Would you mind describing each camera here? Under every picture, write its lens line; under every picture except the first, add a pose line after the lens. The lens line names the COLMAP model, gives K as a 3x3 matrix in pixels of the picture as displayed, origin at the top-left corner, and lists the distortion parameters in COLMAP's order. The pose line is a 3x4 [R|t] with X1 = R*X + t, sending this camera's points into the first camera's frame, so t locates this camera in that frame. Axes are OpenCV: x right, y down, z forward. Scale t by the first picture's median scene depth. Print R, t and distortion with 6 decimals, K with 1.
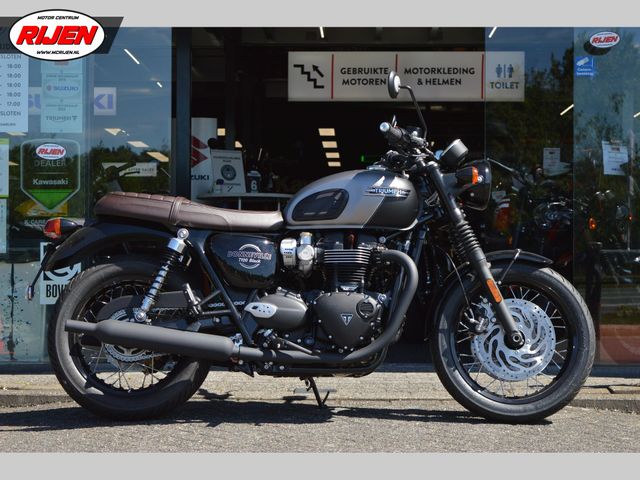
lens RADIAL K [[1505.1, 0, 319.3], [0, 1505.1, 236.9], [0, 0, 1]] dist [0.018210, 0.000000]
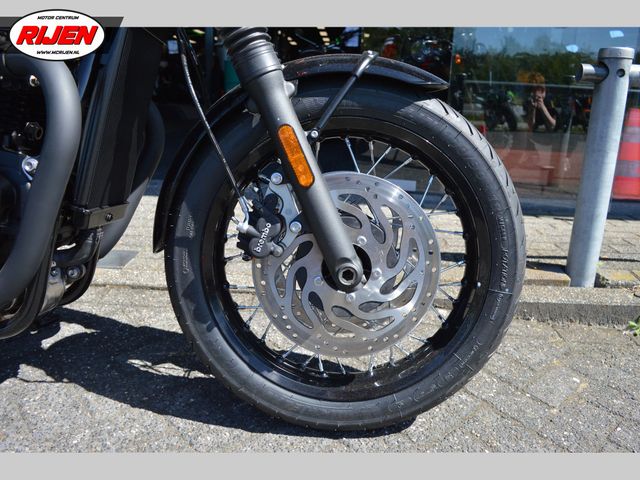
lens RADIAL K [[513.8, 0, 318.0], [0, 513.8, 242.1], [0, 0, 1]] dist [-0.062475, -0.001592]
pose [[0.999177, 0.035066, -0.020394, 0.124375], [-0.027176, 0.951878, 0.305269, 0.016099], [0.030117, -0.304464, 0.952048, 0.861253]]
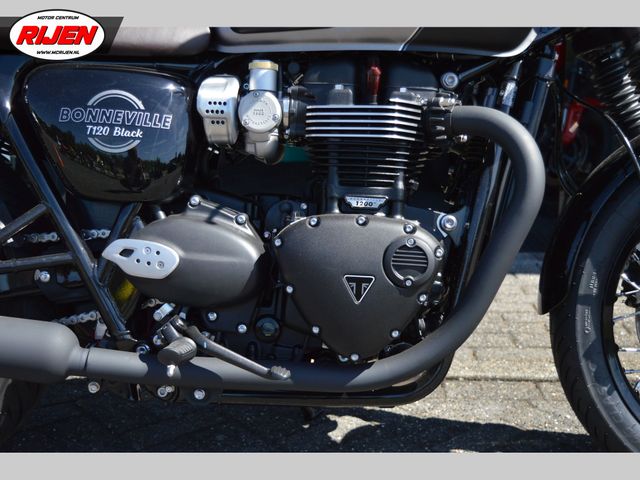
lens RADIAL K [[888.8, 0, 323.7], [0, 888.8, 242.0], [0, 0, 1]] dist [-0.025848, 0.000000]
pose [[0.999123, 0.012592, -0.039941, 0.017927], [-0.005285, 0.984011, 0.178028, 0.002387], [0.041544, -0.177660, 0.983215, 0.755498]]
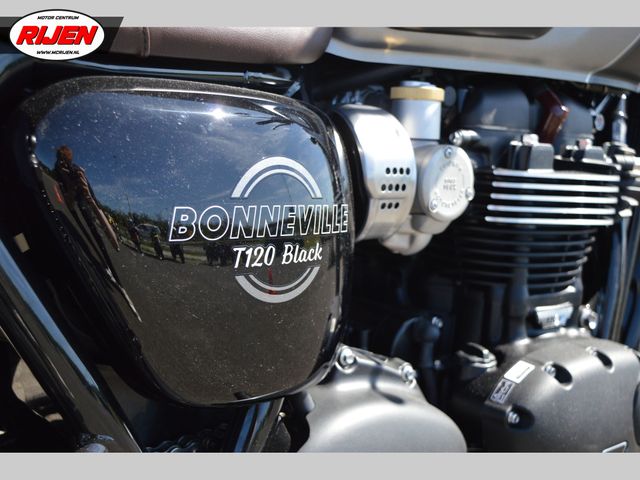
lens RADIAL K [[830.6, 0, 320.8], [0, 830.6, 240.4], [0, 0, 1]] dist [-0.065596, 0.000000]
pose [[0.766285, -0.068903, 0.638795, -0.101445], [-0.134082, 0.955192, 0.263874, -0.011240], [-0.628354, -0.287854, 0.722711, 0.913979]]
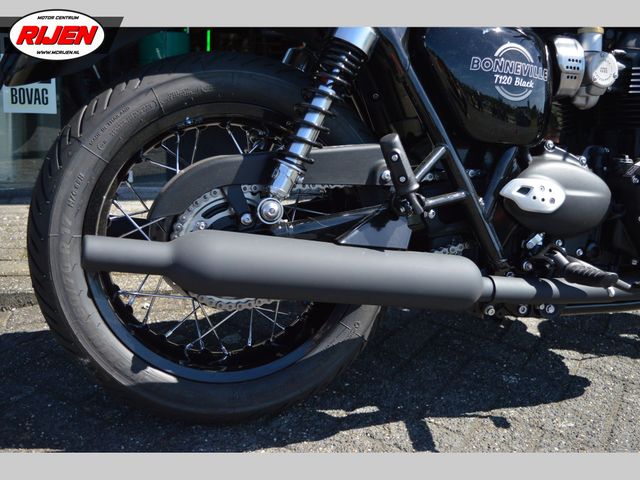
lens RADIAL K [[648.5, 0, 319.4], [0, 648.5, 243.4], [0, 0, 1]] dist [-0.057848, 0.000000]
pose [[0.964998, -0.023544, 0.261197, -0.148572], [-0.051177, 0.959910, 0.275598, 0.012032], [-0.257214, -0.279319, 0.925106, 0.814880]]
